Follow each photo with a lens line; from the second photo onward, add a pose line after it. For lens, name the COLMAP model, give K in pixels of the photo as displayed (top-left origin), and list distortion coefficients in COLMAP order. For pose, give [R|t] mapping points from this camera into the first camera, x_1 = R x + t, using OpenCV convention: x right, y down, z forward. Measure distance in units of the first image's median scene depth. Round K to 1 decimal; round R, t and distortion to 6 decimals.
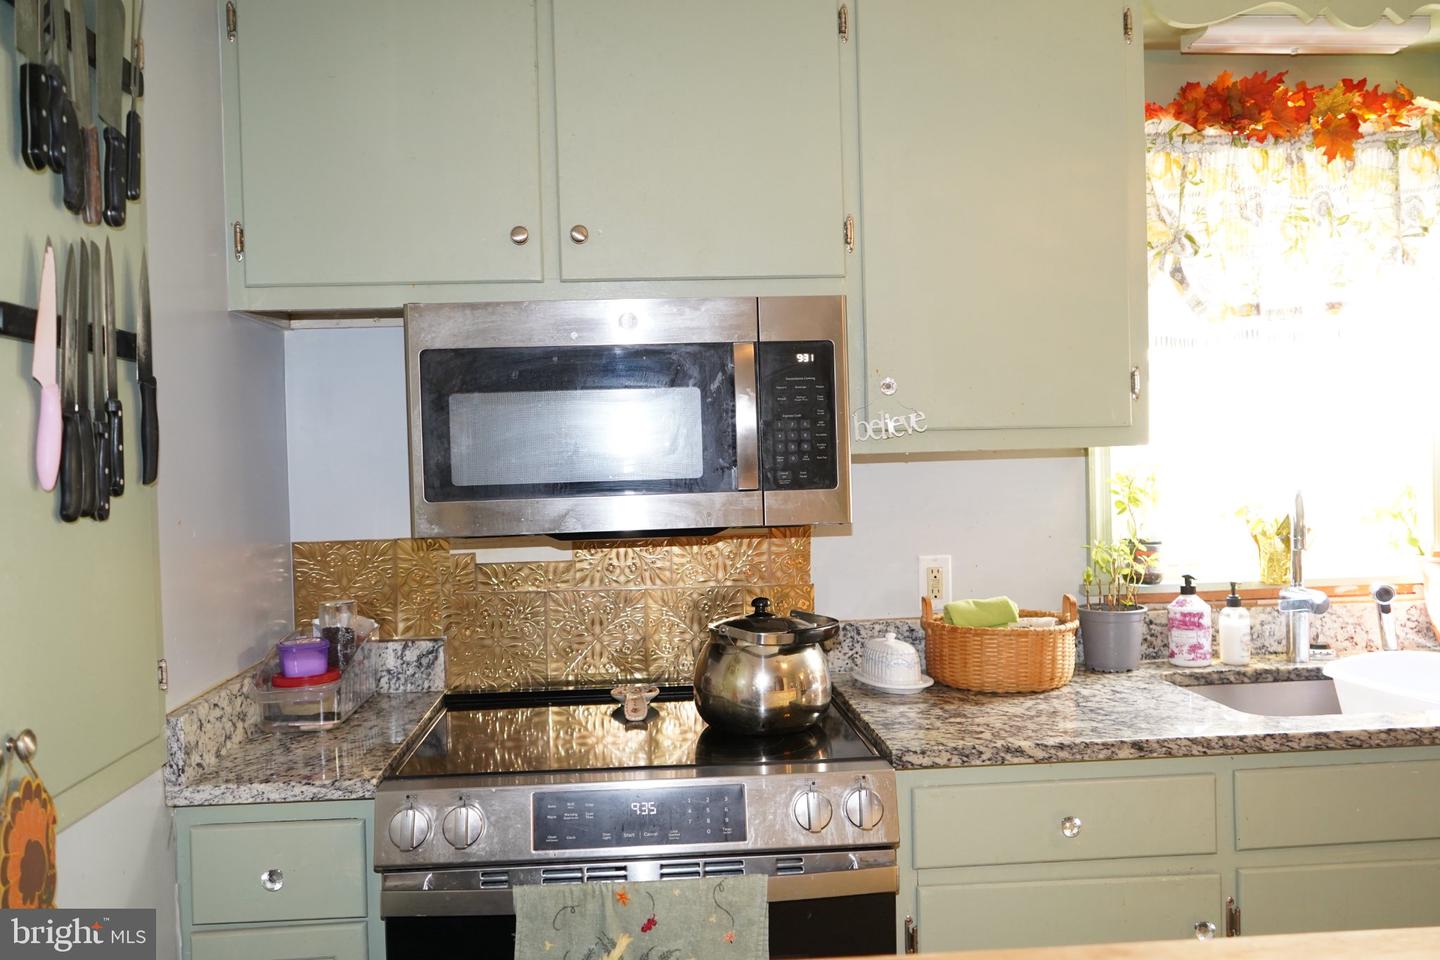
lens RADIAL K [[1154.2, 0, 719.8], [0, 1154.2, 479.3], [0, 0, 1]] dist [-0.023151, 0.022435]
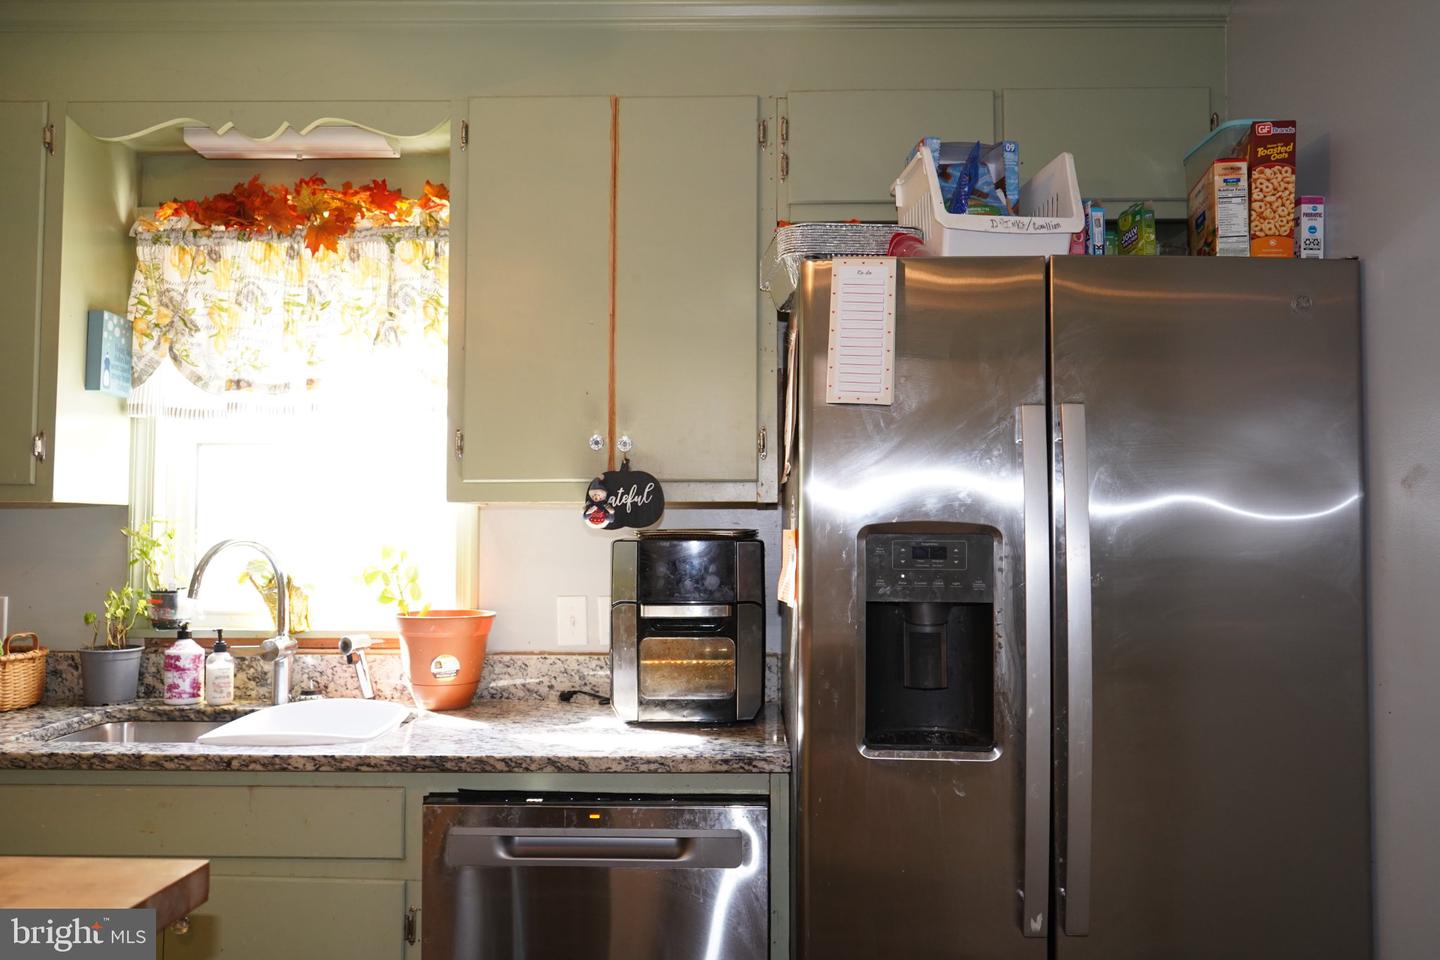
lens RADIAL K [[1154.2, 0, 720.2], [0, 1154.2, 480.5], [0, 0, 1]] dist [-0.023151, 0.022435]
pose [[0.994398, 0.023773, -0.102989, 1.040692], [-0.029782, 0.997918, -0.057210, -0.004630], [0.101414, 0.059957, 0.993036, -0.057209]]
